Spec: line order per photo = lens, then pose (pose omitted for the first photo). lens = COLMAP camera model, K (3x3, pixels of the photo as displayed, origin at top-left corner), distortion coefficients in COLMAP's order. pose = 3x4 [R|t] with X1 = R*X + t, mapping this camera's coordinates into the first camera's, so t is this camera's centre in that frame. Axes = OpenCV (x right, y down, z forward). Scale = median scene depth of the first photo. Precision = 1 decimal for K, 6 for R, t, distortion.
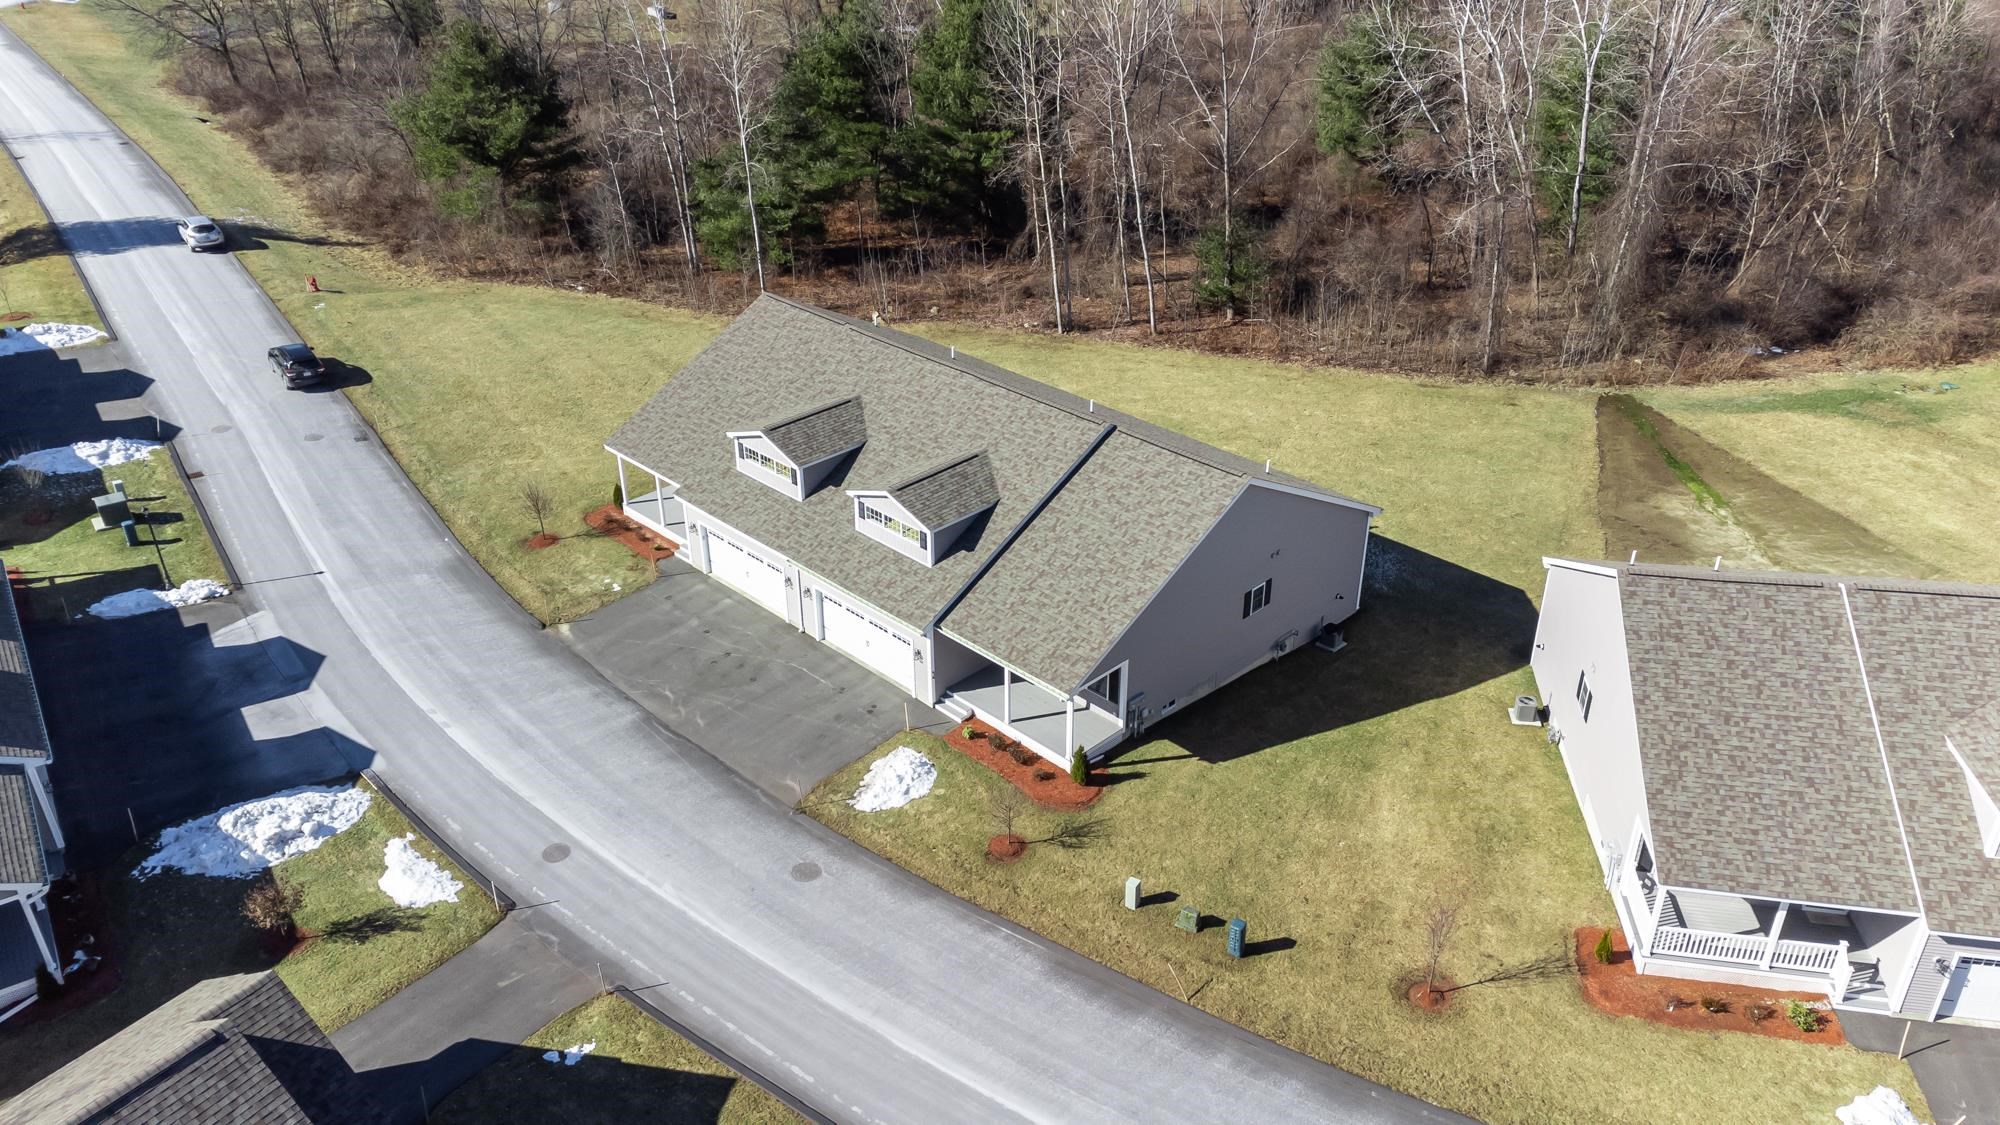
lens RADIAL K [[1501.4, 0, 996.8], [0, 1501.4, 576.7], [0, 0, 1]] dist [0.042535, 0.084413]
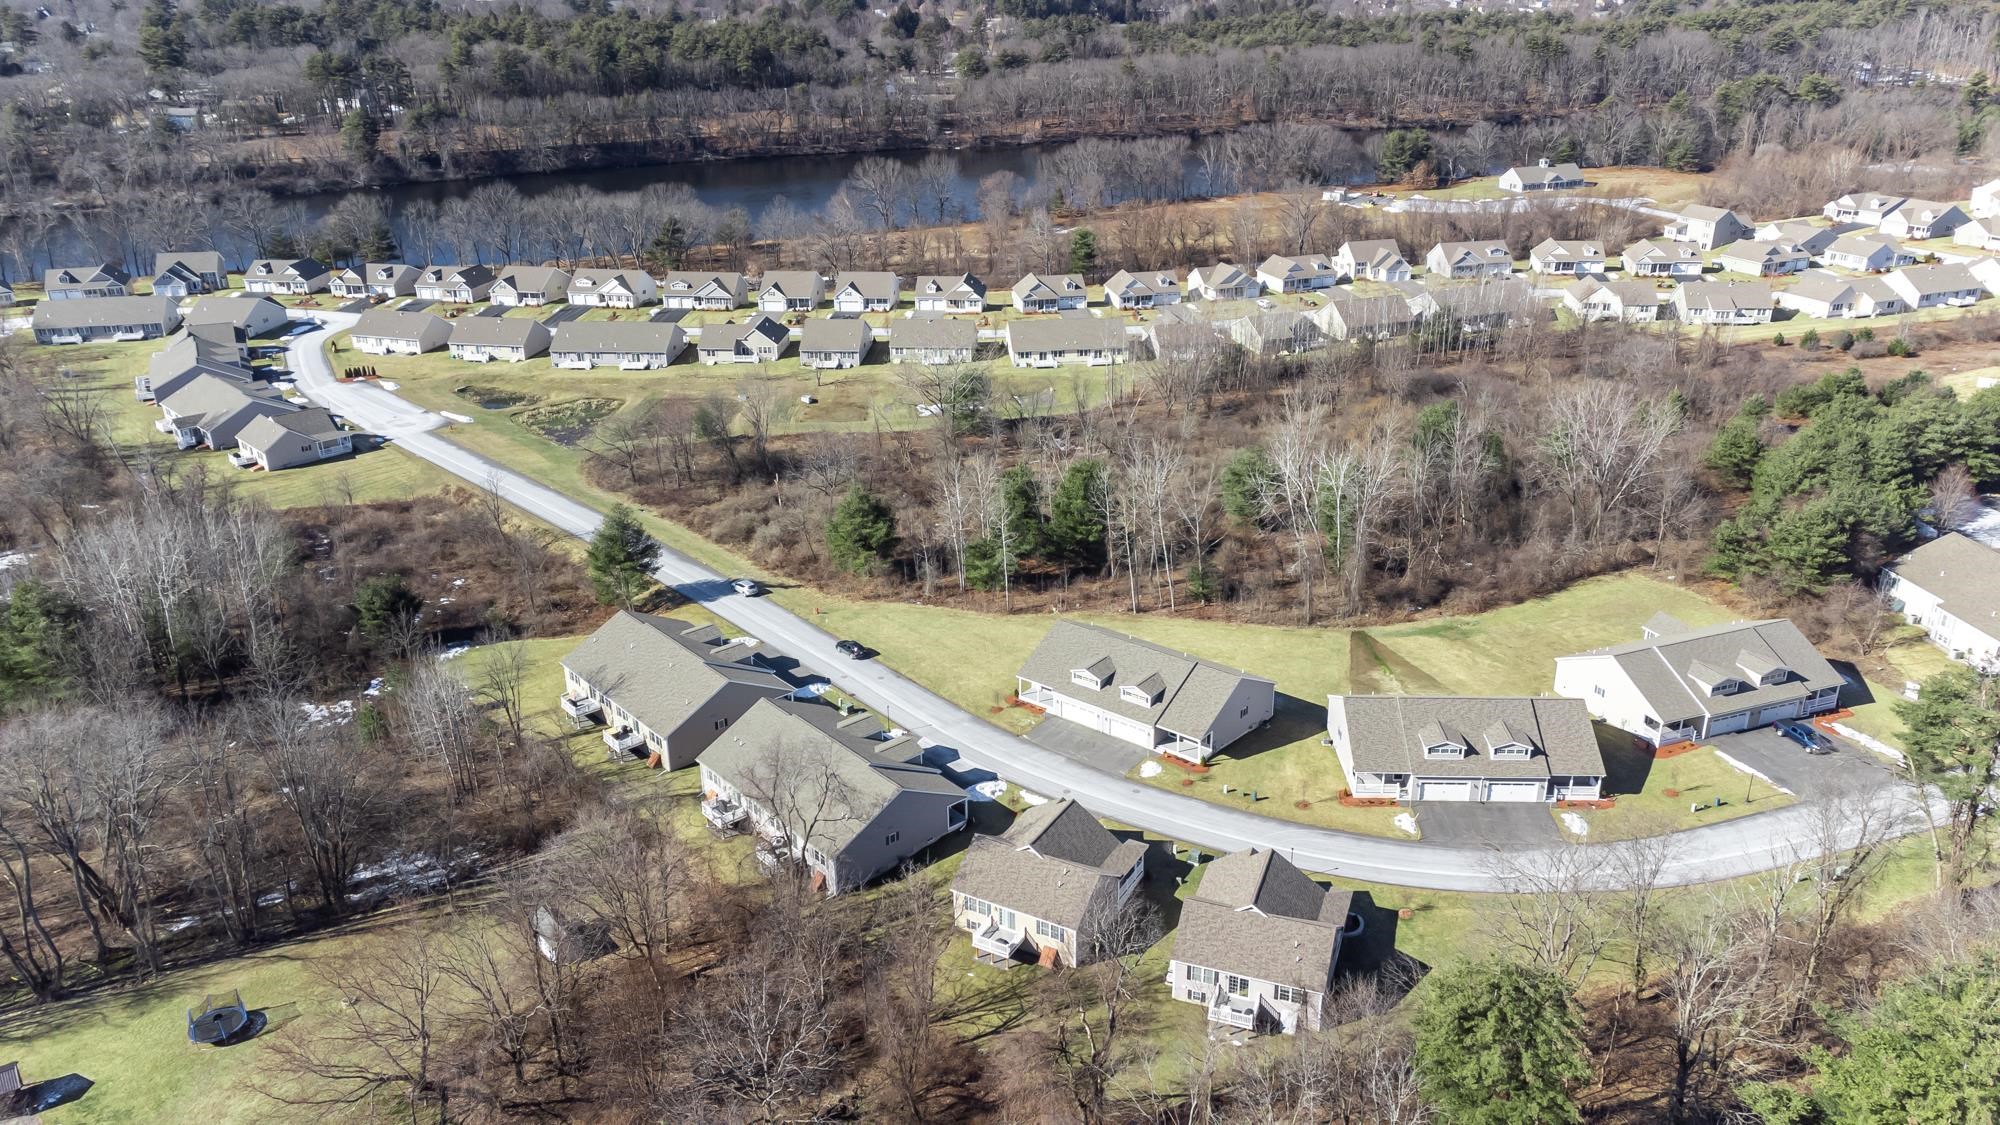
lens RADIAL K [[1501.4, 0, 995.2], [0, 1501.4, 555.5], [0, 0, 1]] dist [0.042535, 0.084413]
pose [[0.994559, -0.051580, 0.090513, -0.515370], [0.062712, 0.990198, -0.124797, 0.040570], [-0.083189, 0.129794, 0.988045, -1.788721]]
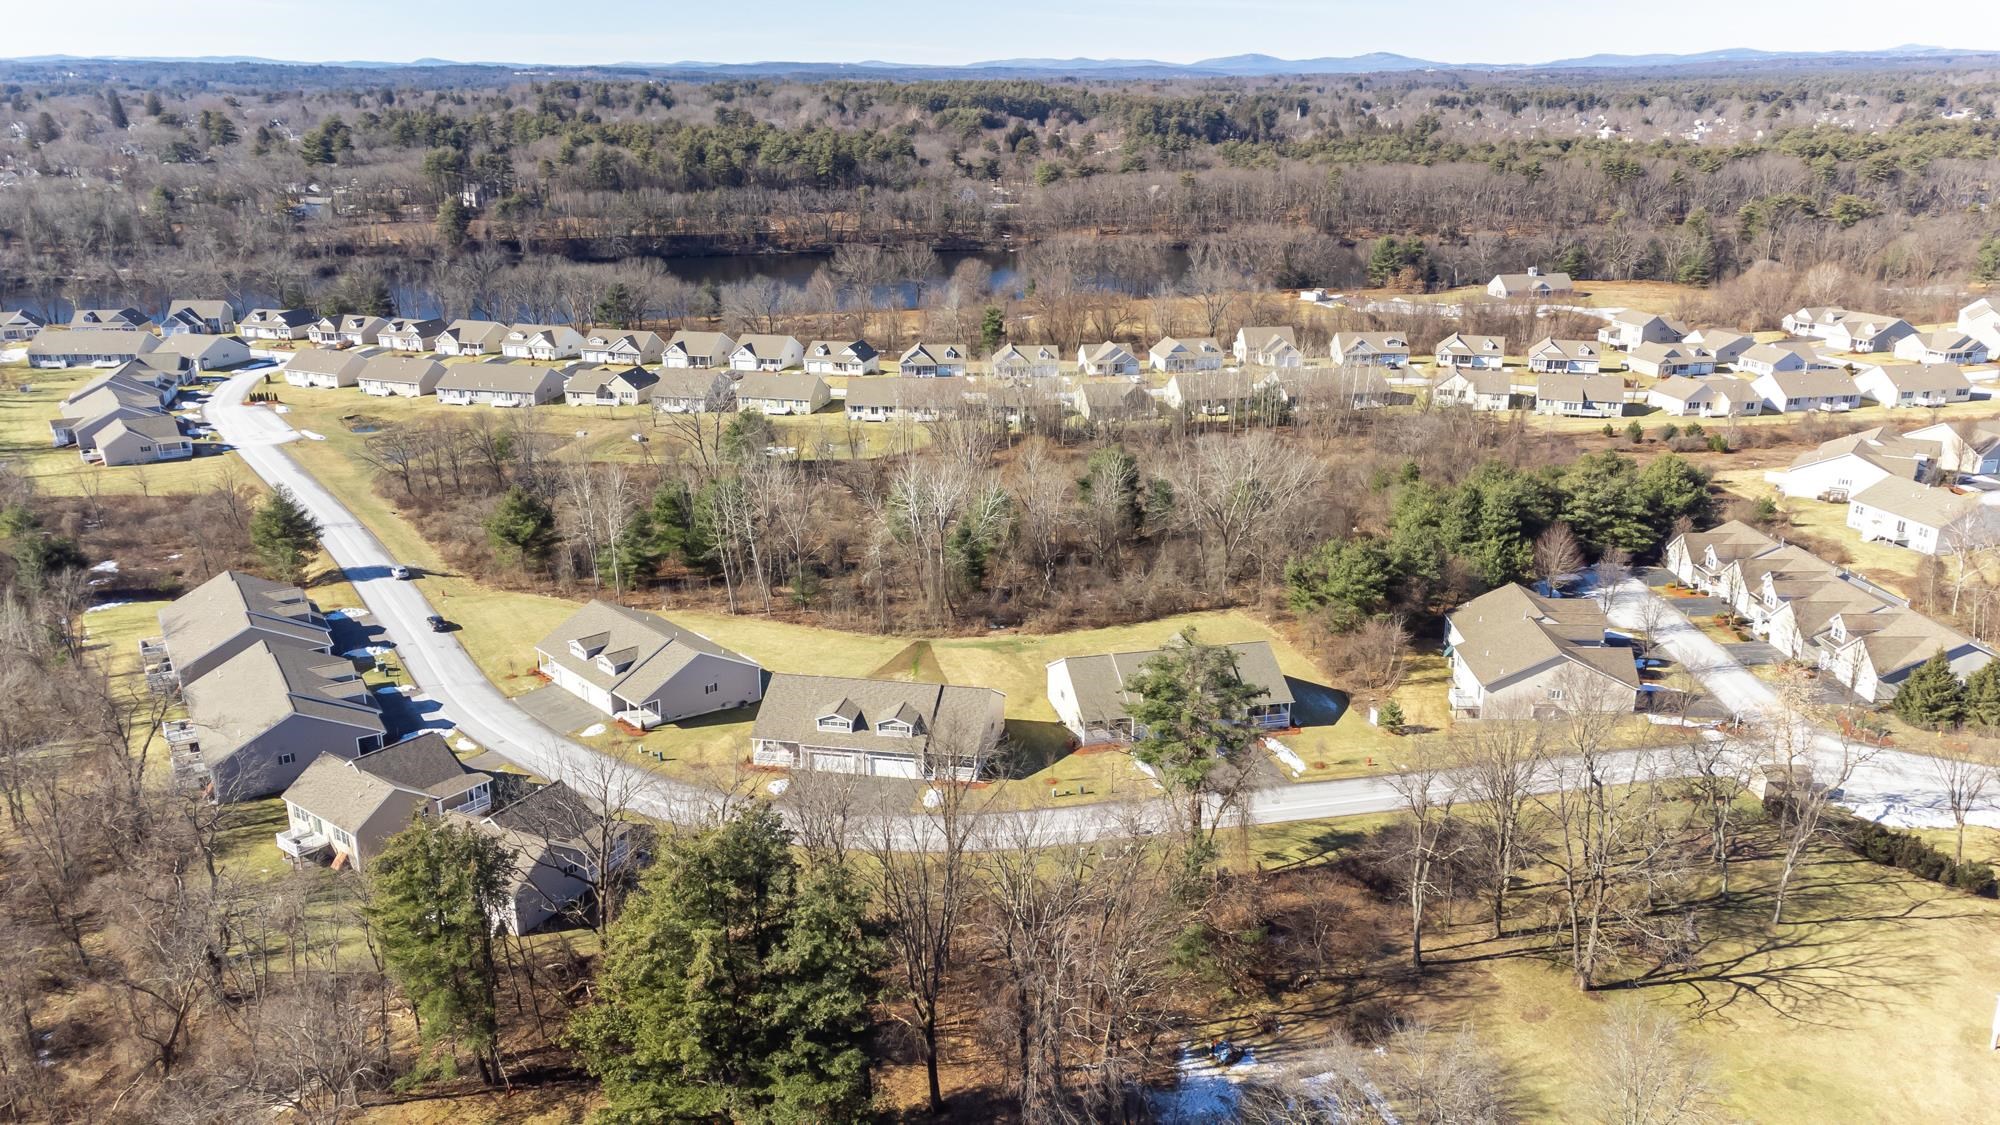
lens RADIAL K [[1501.4, 0, 984.5], [0, 1501.4, 552.5], [0, 0, 1]] dist [0.042535, 0.084413]
pose [[0.998841, 0.013668, -0.046147, 0.762067], [-0.023012, 0.977749, -0.208512, 0.330451], [0.042271, 0.209333, 0.976930, -1.929631]]
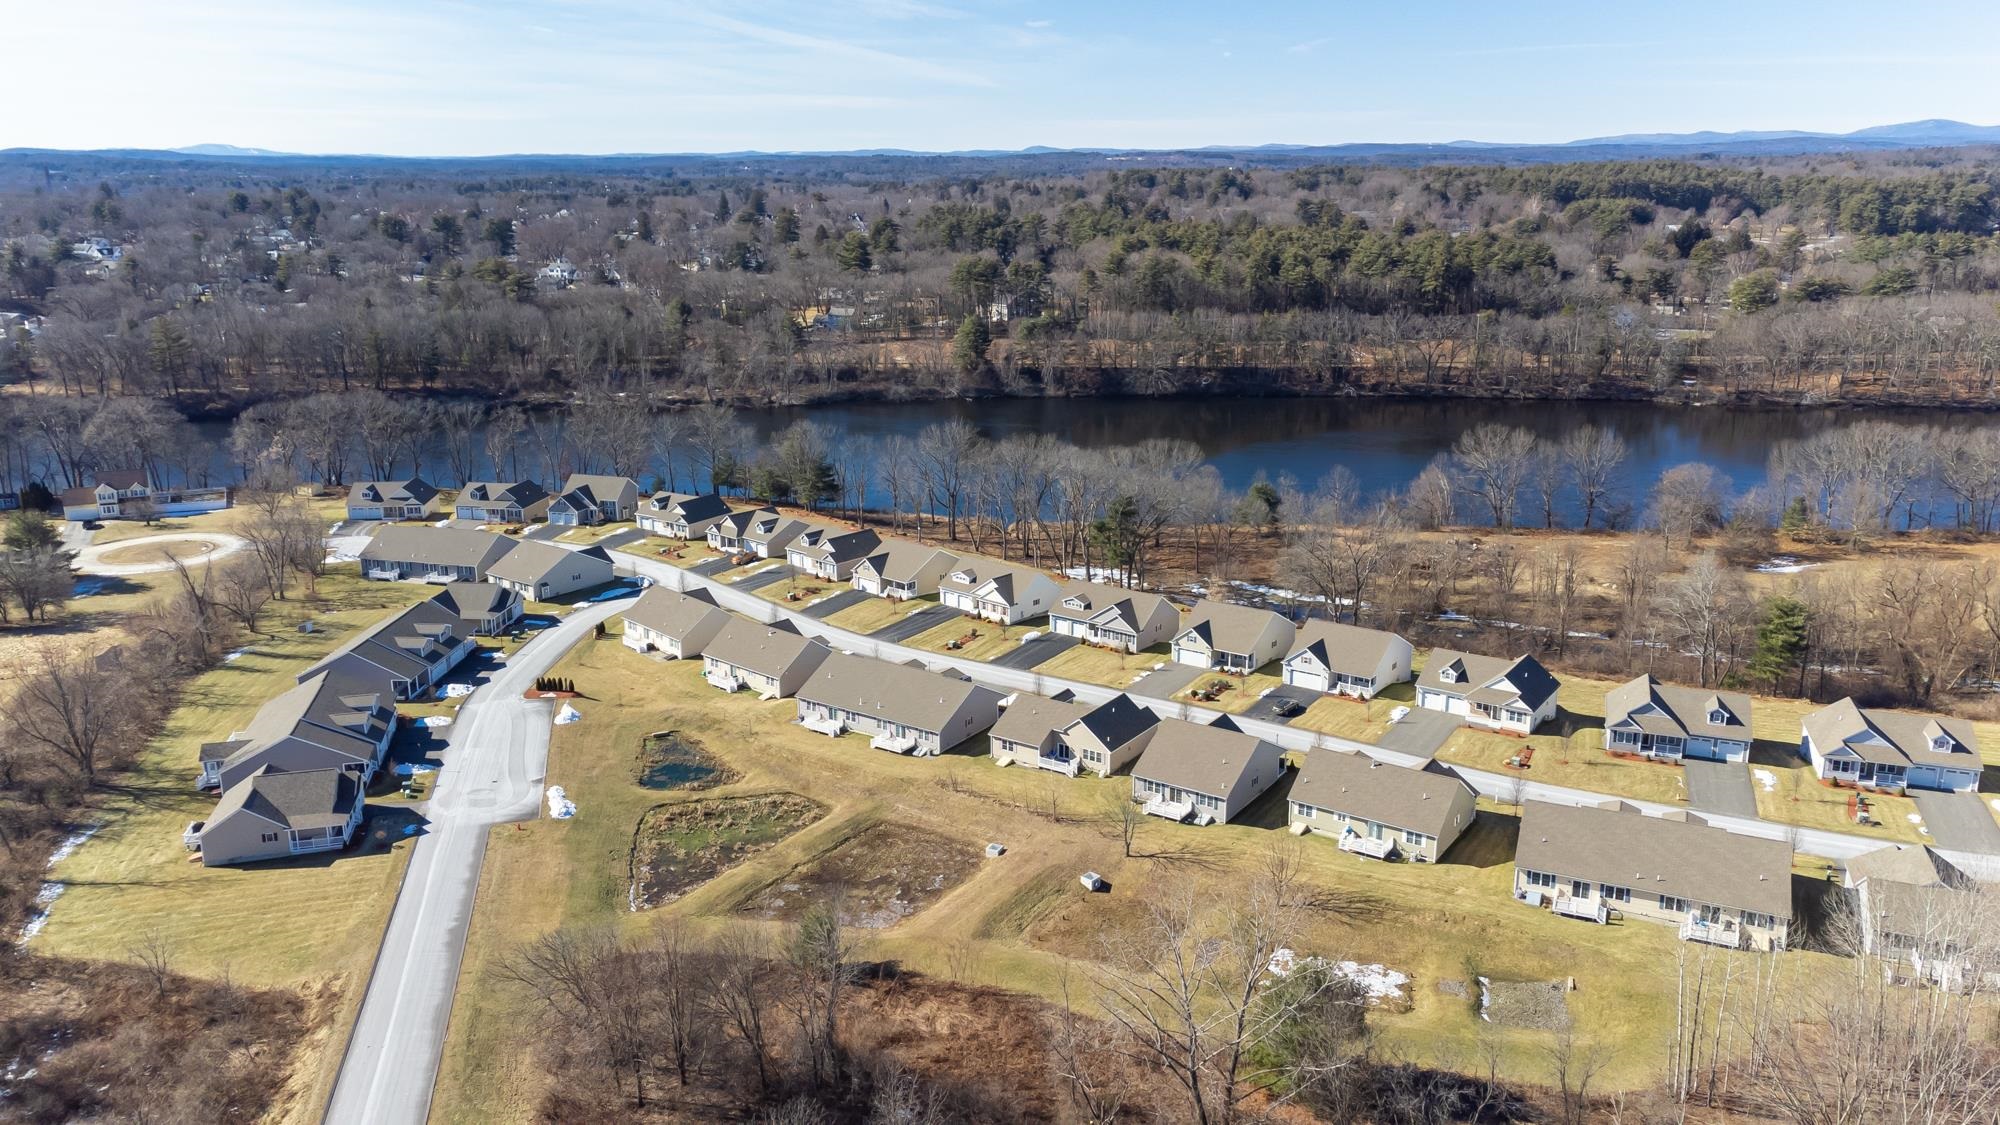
lens RADIAL K [[1501.4, 0, 995.2], [0, 1501.4, 576.4], [0, 0, 1]] dist [0.042535, 0.084413]
pose [[0.917887, 0.104918, -0.382722, 0.147564], [-0.194940, 0.959246, -0.204563, -1.028768], [0.345662, 0.262374, 0.900932, 0.346271]]
